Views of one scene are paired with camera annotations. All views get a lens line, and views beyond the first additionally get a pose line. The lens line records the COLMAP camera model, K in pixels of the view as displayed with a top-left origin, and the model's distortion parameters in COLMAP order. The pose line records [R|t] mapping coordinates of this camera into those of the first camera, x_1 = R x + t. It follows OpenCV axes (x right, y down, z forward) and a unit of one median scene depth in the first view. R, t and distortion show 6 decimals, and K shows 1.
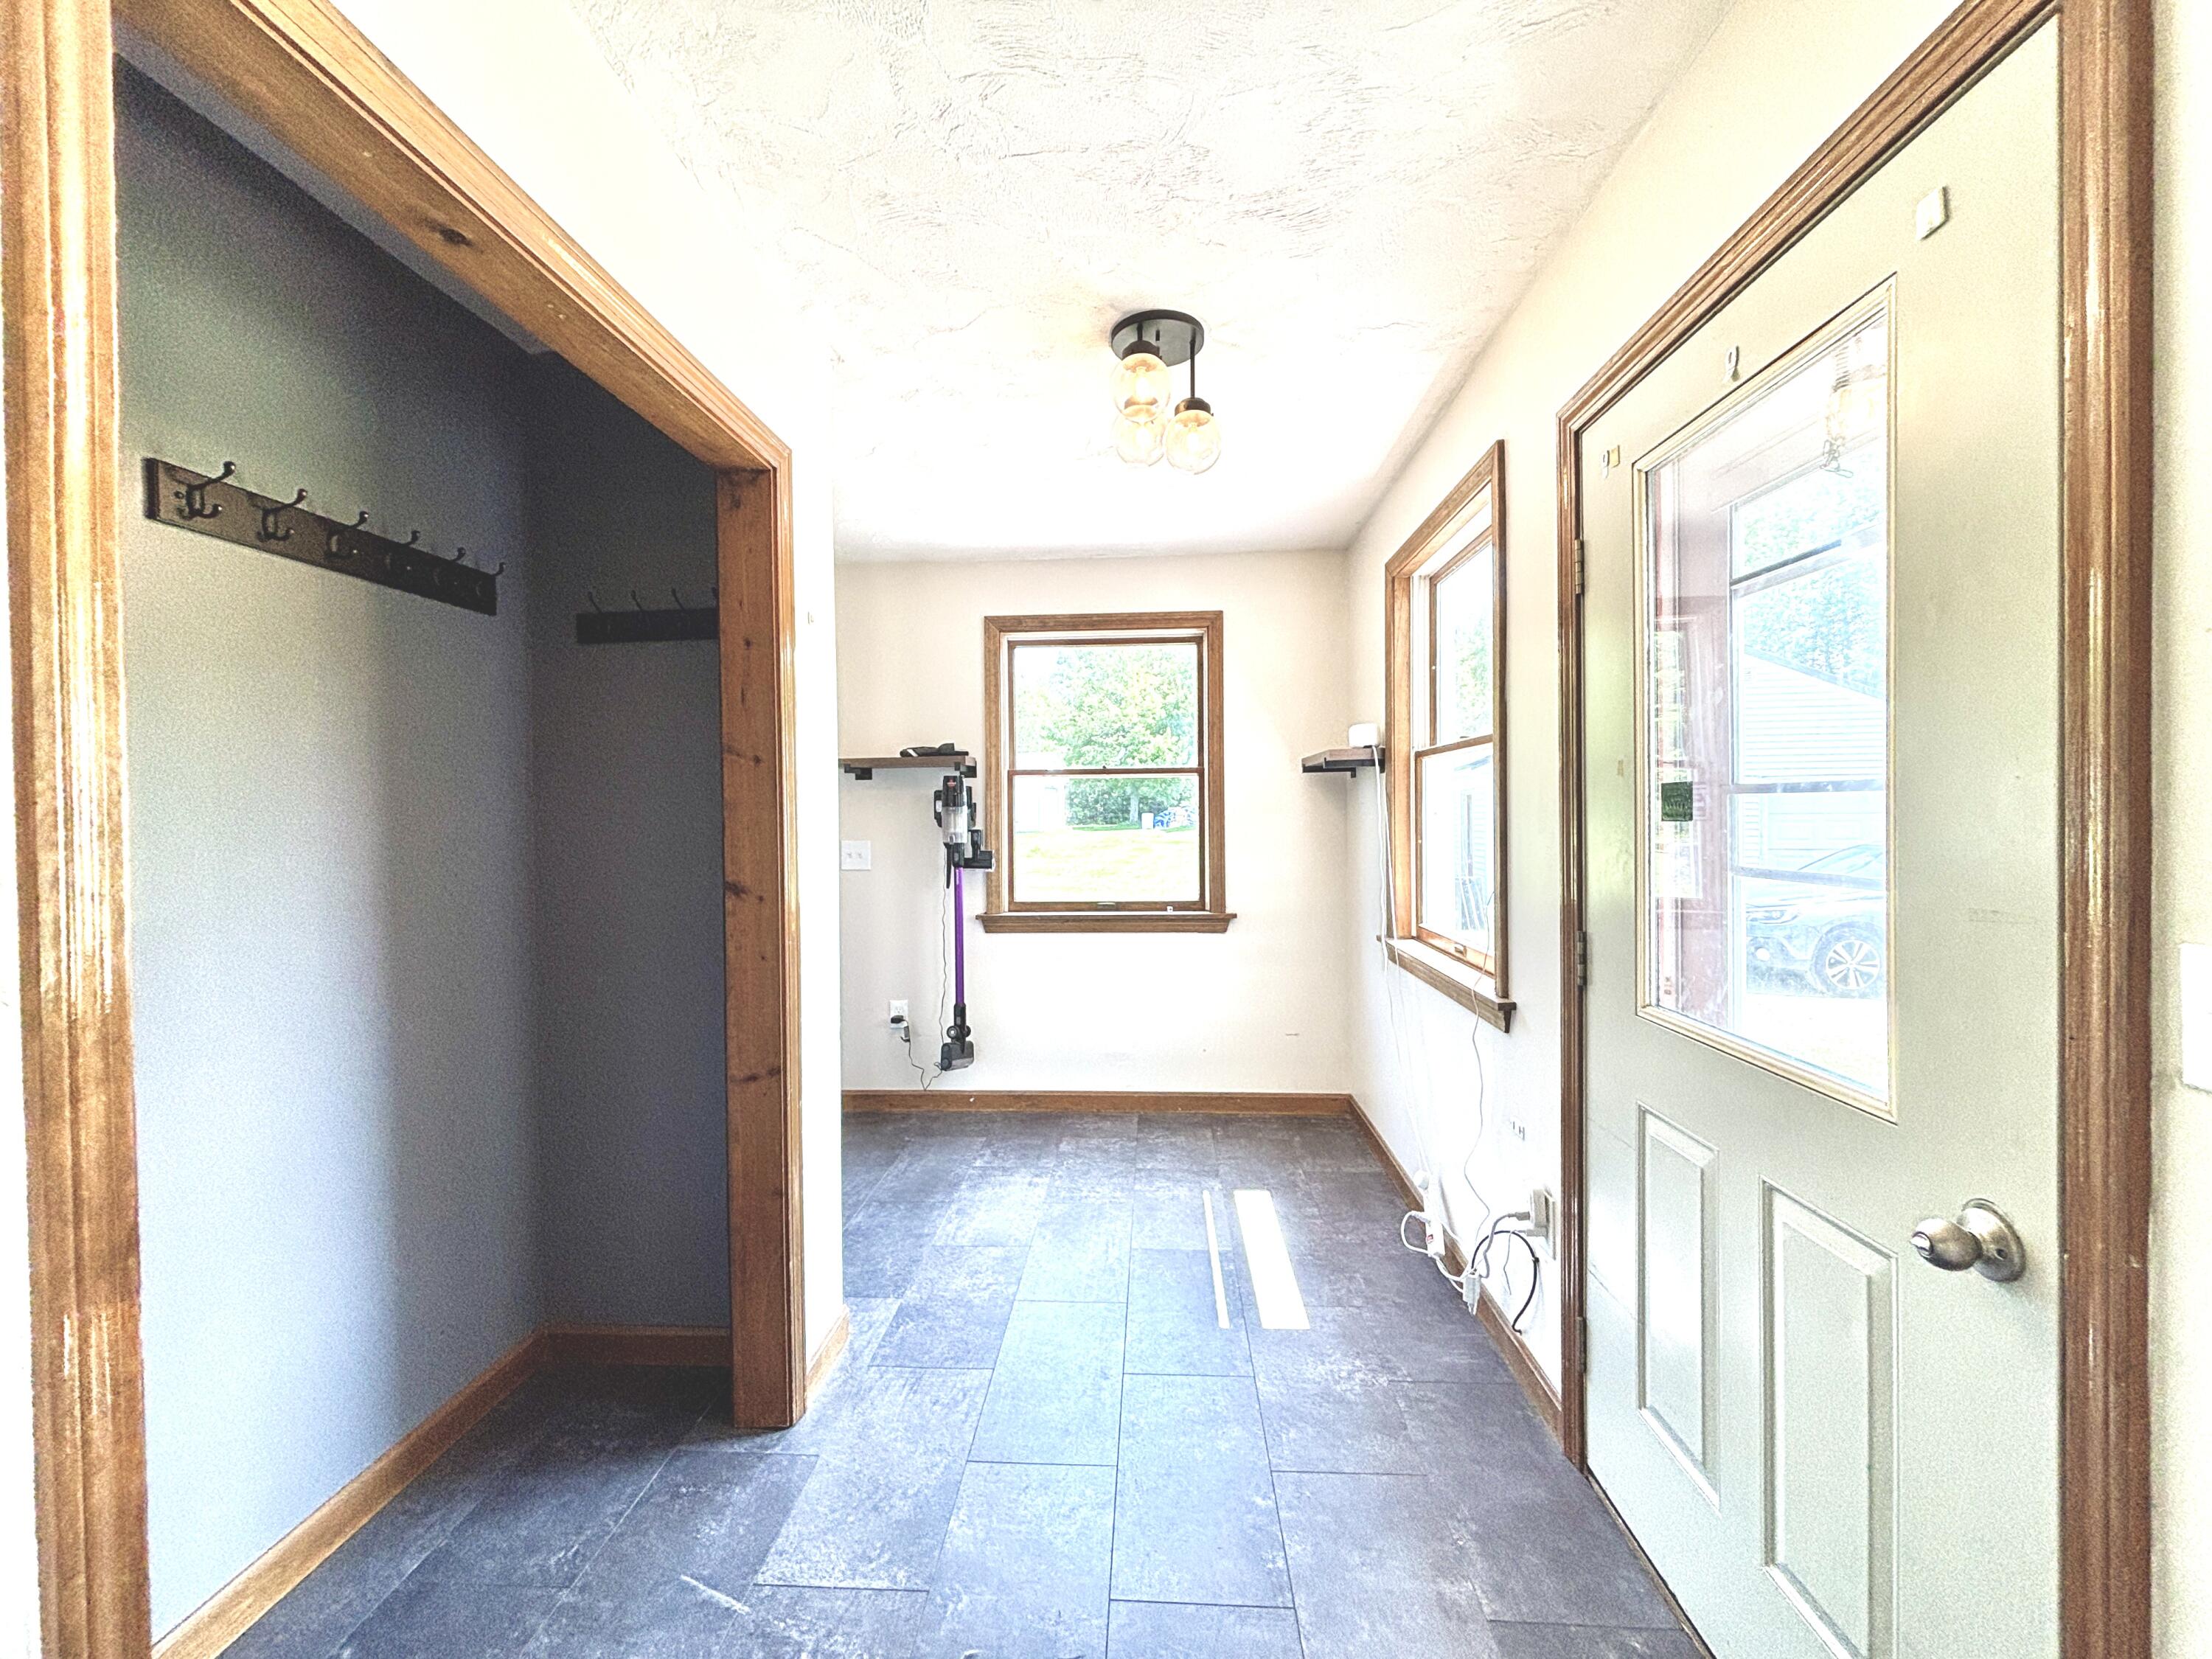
lens RADIAL K [[895.8, 0, 1106.0], [0, 895.8, 829.5], [0, 0, 1]] dist [0.008931, -0.000141]
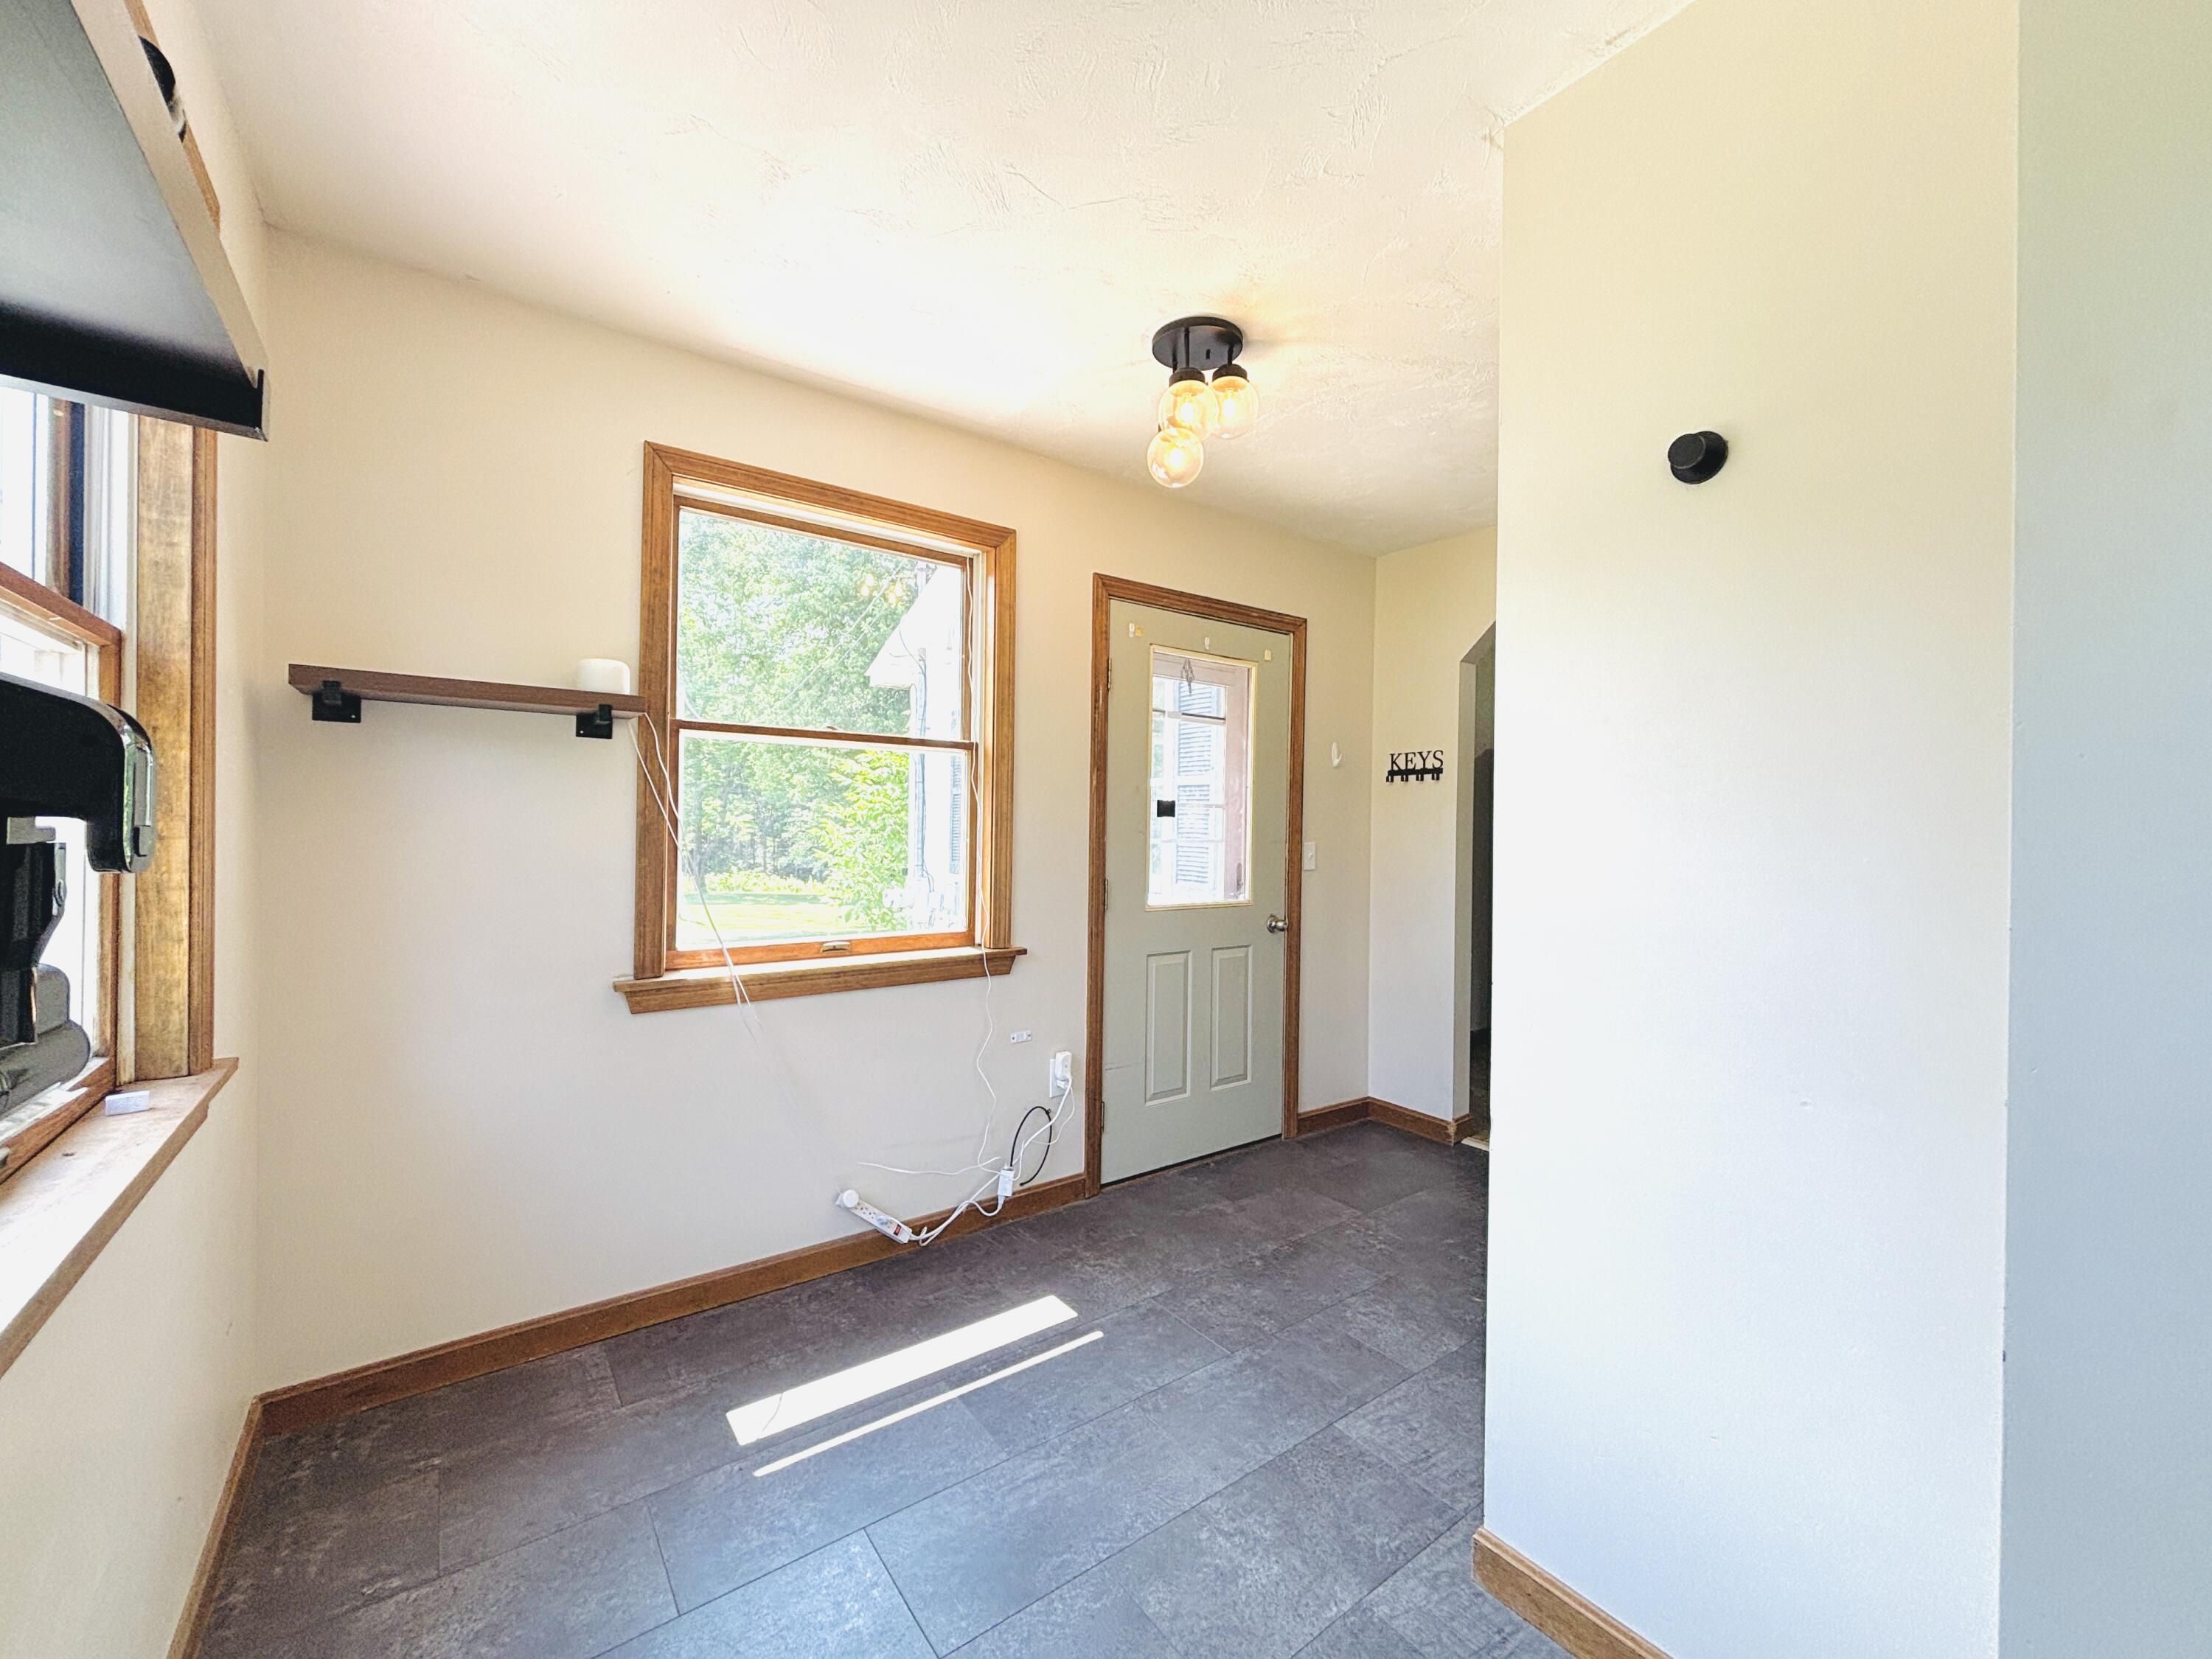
lens RADIAL K [[895.8, 0, 1106.0], [0, 895.8, 829.5], [0, 0, 1]] dist [0.008931, -0.000141]
pose [[-0.633681, -0.031075, 0.772970, -0.561953], [-0.010306, 0.999443, 0.031731, -0.027351], [-0.773526, 0.012141, -0.633649, 1.475628]]
